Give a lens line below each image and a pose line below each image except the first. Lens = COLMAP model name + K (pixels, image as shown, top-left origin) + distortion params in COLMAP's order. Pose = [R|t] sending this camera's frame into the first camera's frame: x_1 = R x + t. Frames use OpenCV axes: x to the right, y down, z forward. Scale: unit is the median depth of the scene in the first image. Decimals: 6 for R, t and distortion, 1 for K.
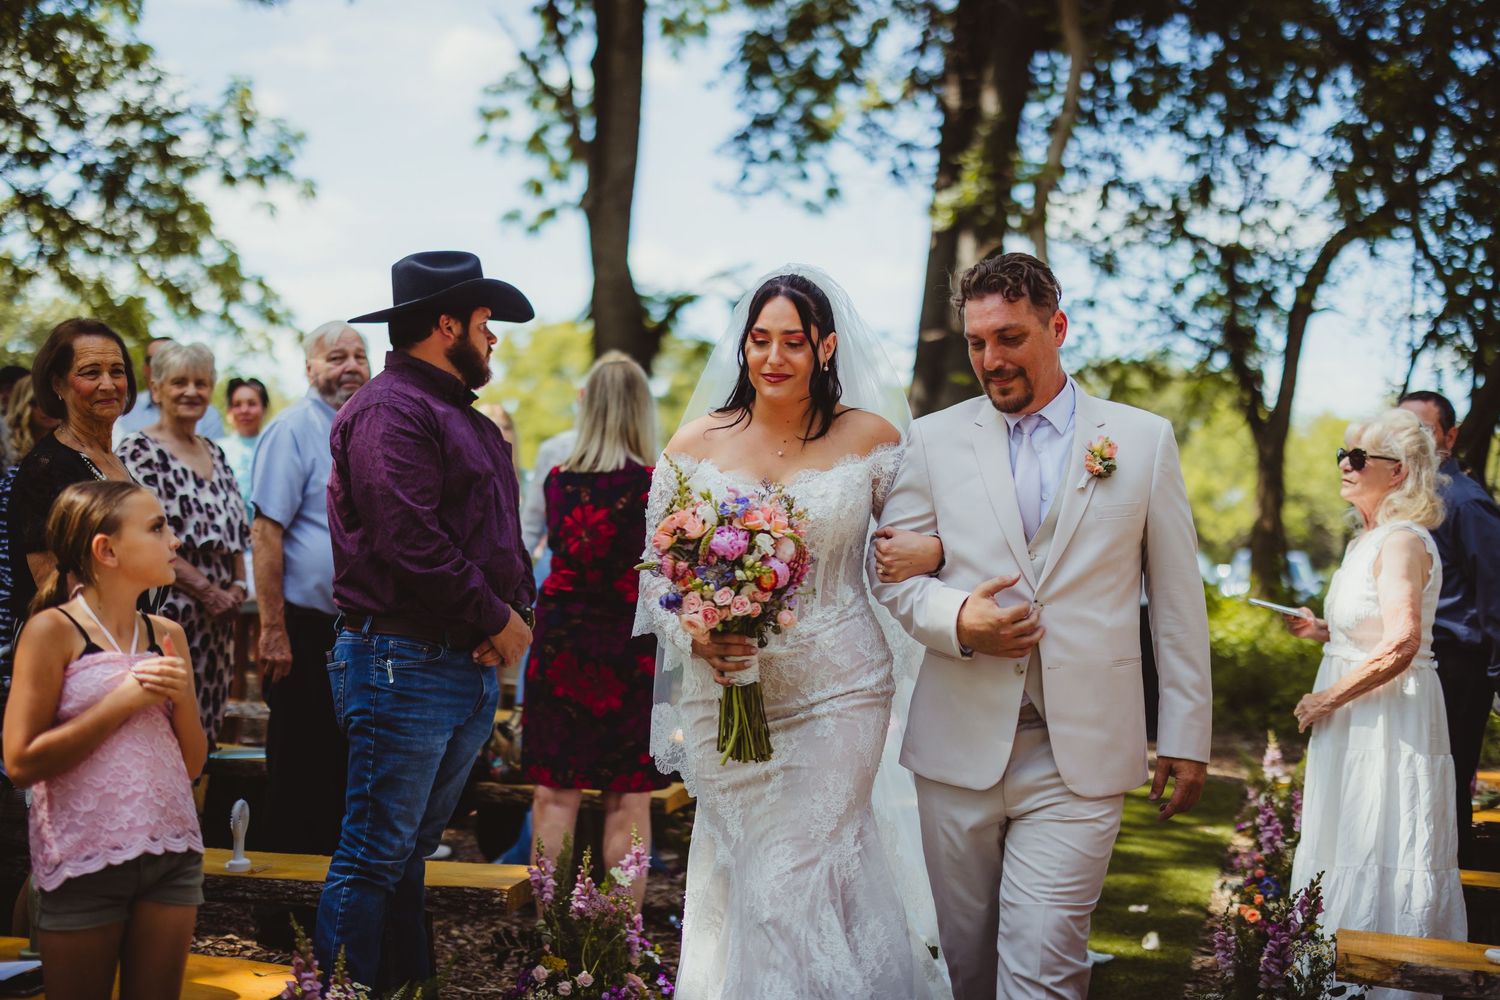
lens RADIAL K [[2084.2, 0, 745.0], [0, 2084.2, 502.0], [0, 0, 1]] dist [-0.007928, 0.040995]
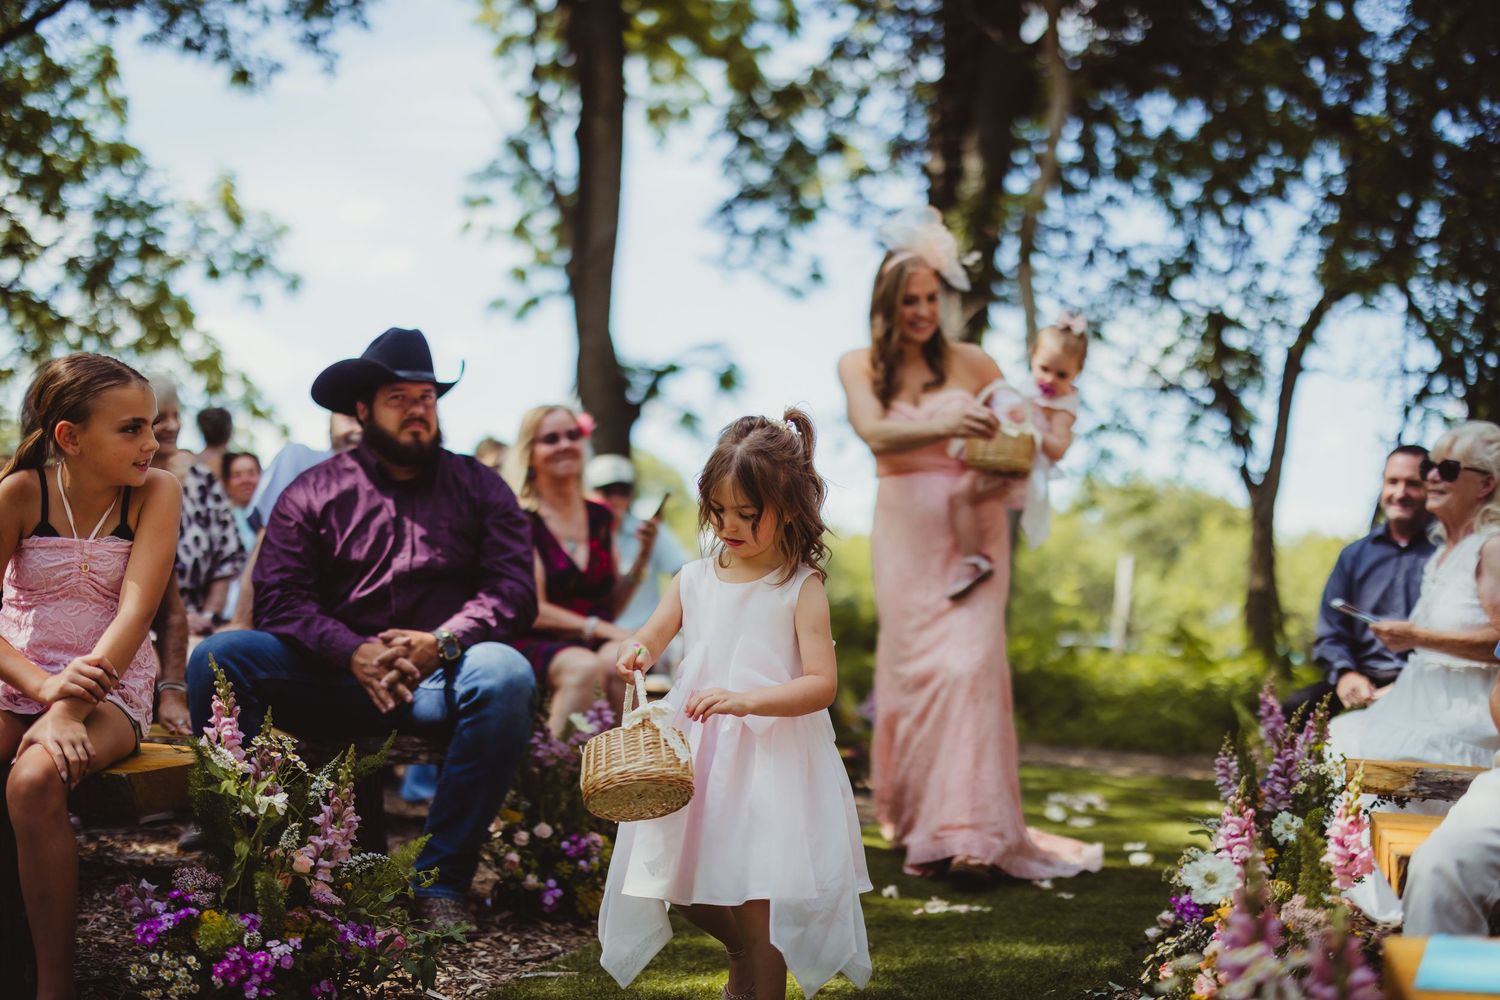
lens RADIAL K [[2083.0, 0, 731.1], [0, 2083.0, 532.4], [0, 0, 1]] dist [0.021697, 0.002164]
pose [[0.999967, -0.007851, -0.002214, 0.002456], [0.007725, 0.998602, -0.052293, 0.032051], [0.002622, 0.052275, 0.998629, 0.012670]]
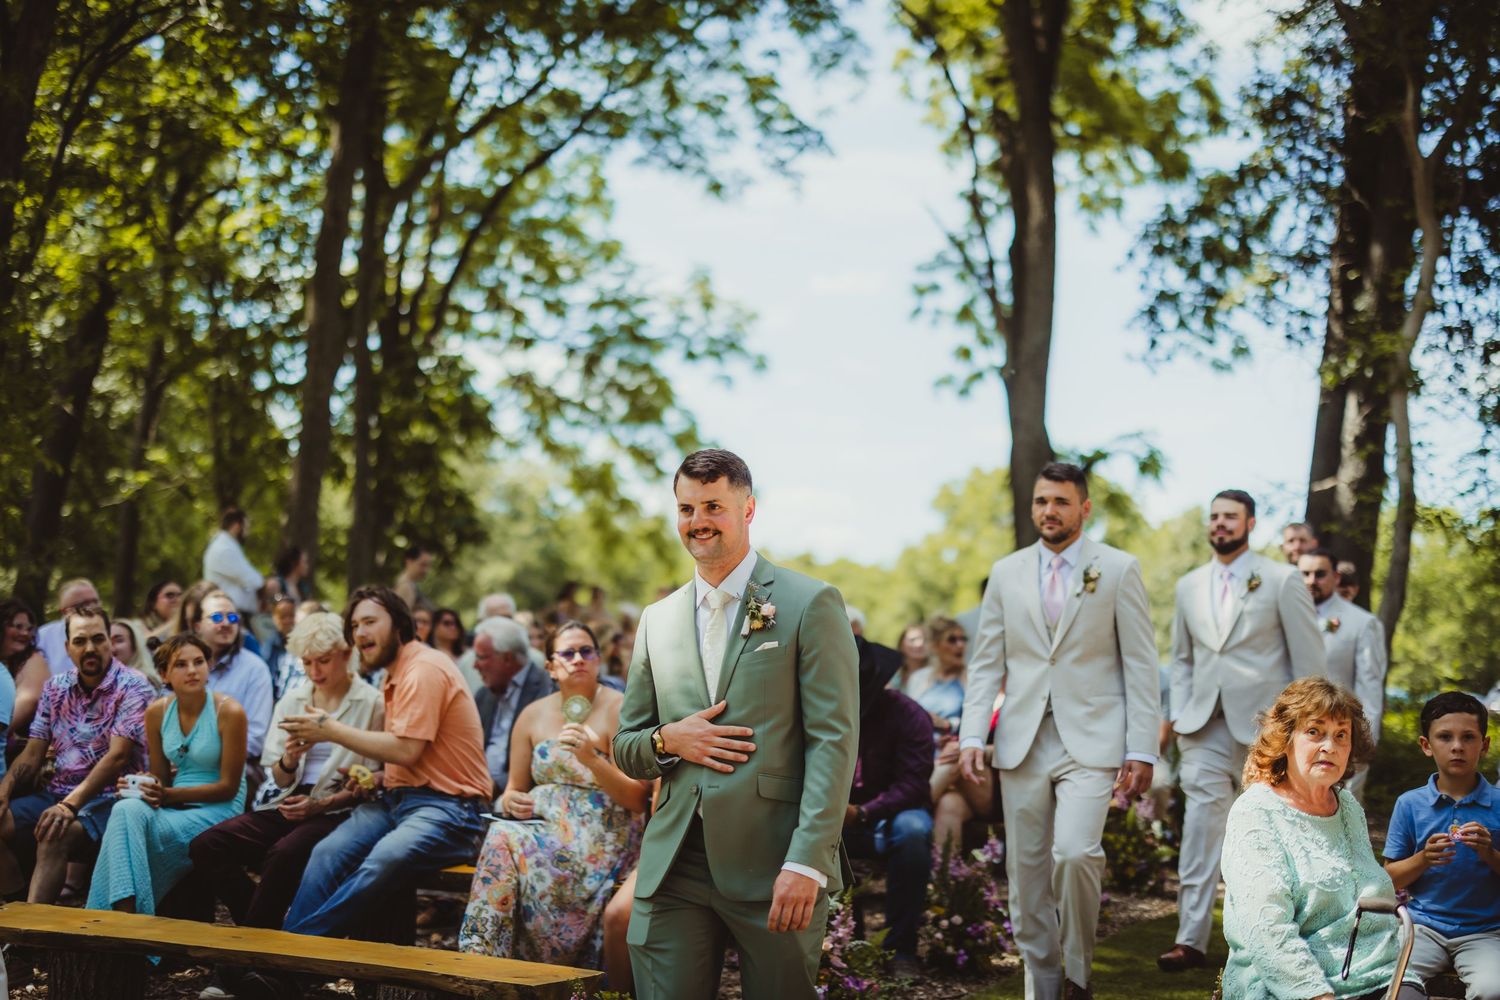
lens RADIAL K [[2125.2, 0, 750.6], [0, 2125.2, 549.8], [0, 0, 1]] dist [0.018641, 0.049372]
pose [[0.978315, -0.013993, -0.206648, 0.023844], [0.004049, 0.998817, -0.048466, 0.005765], [0.207082, 0.046579, 0.977214, -0.137612]]
